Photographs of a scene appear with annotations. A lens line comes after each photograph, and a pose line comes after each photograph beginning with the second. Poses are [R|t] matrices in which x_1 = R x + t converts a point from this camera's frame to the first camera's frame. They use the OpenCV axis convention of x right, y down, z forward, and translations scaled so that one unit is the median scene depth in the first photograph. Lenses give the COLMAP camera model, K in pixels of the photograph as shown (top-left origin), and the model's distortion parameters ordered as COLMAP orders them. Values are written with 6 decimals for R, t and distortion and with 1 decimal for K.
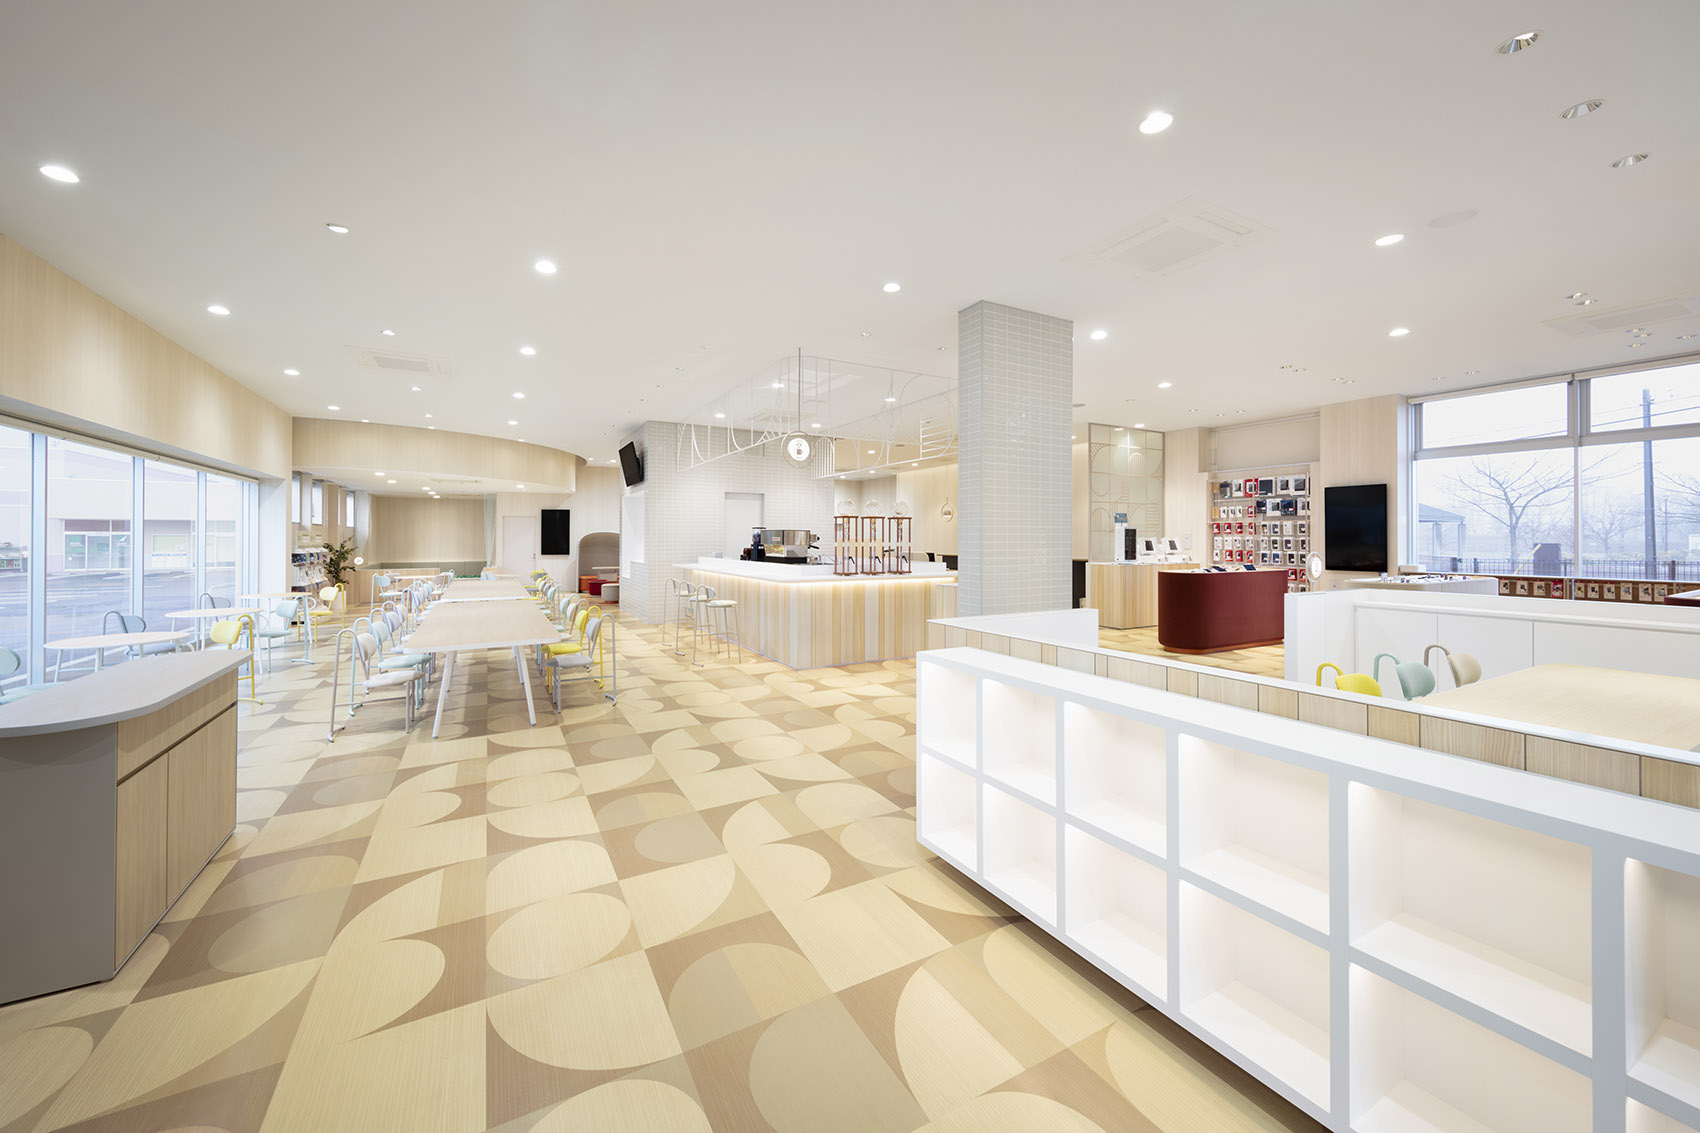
lens RADIAL K [[603.4, 0, 816.0], [0, 603.4, 536.2], [0, 0, 1]] dist [-0.000033, -0.001001]
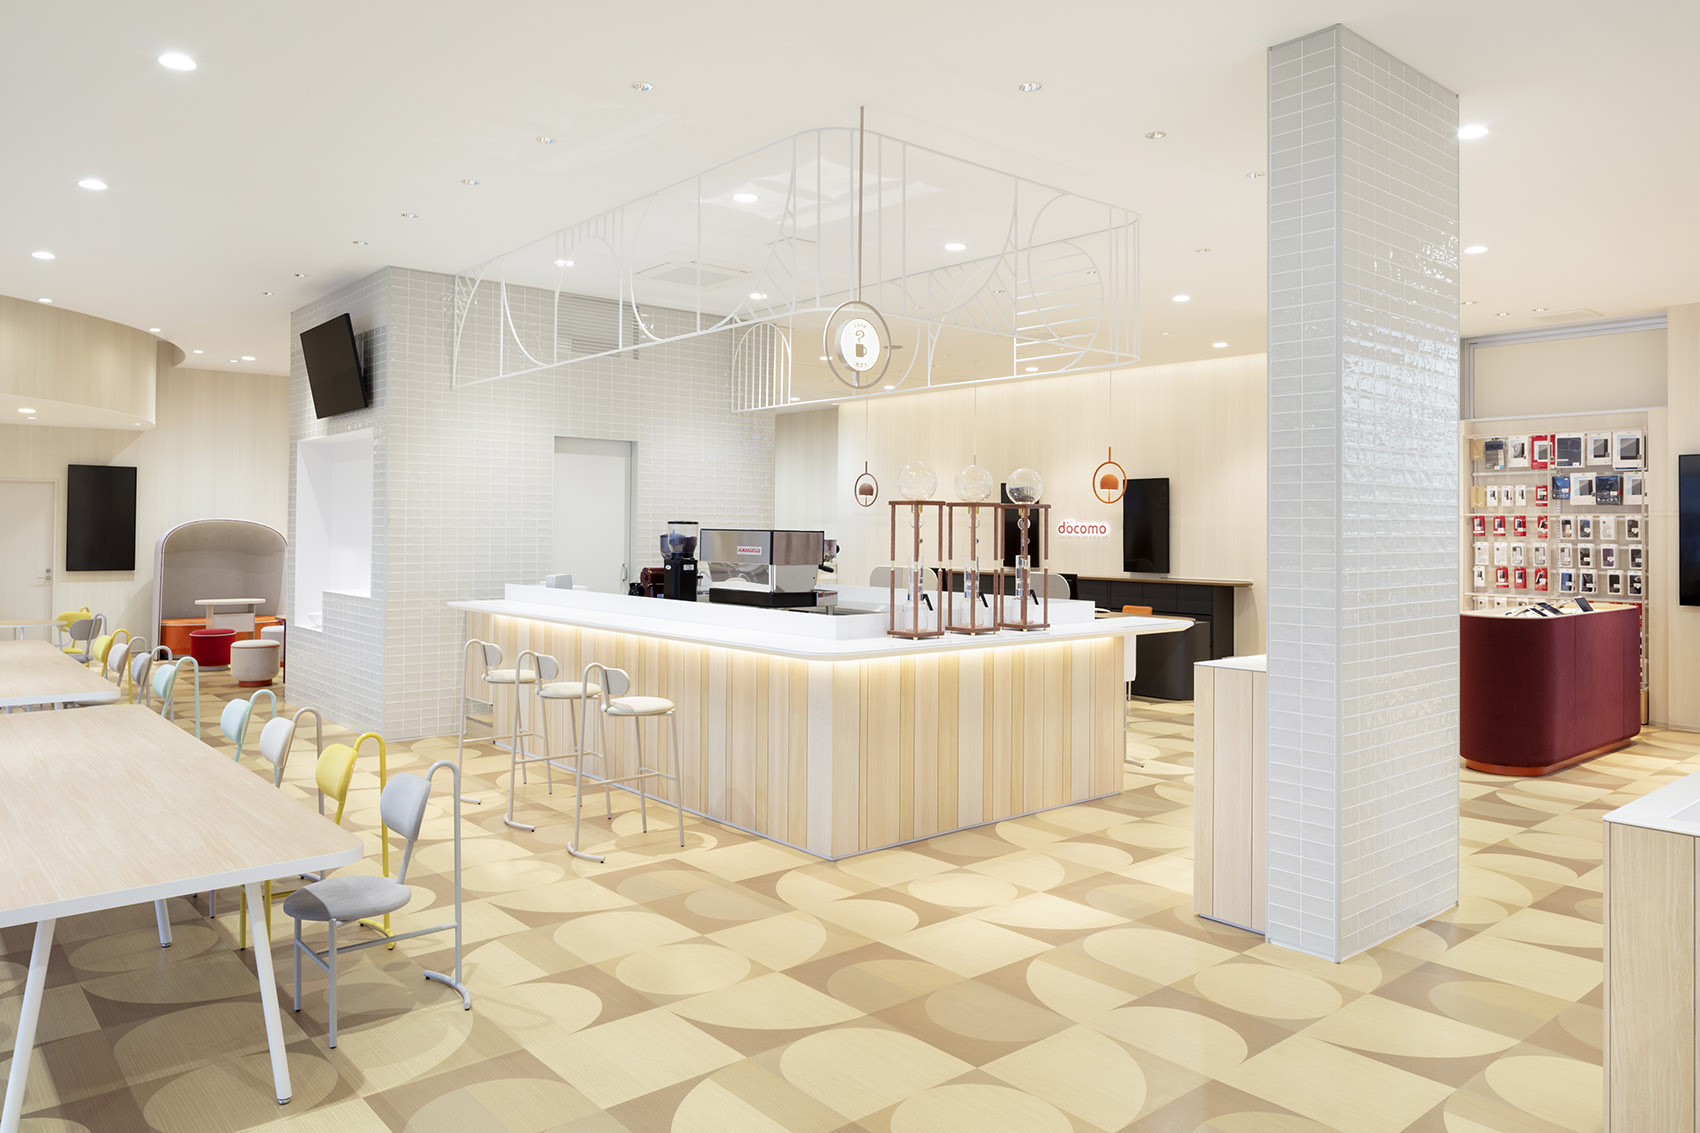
lens RADIAL K [[1150.4, 0, 786.5], [0, 1150.4, 511.6], [0, 0, 1]] dist [-0.007740, -0.031904]
pose [[0.980973, 0.010781, 0.193845, -0.162836], [-0.009291, 0.999920, -0.008597, -0.013549], [-0.193923, 0.006633, 0.980994, 0.152071]]
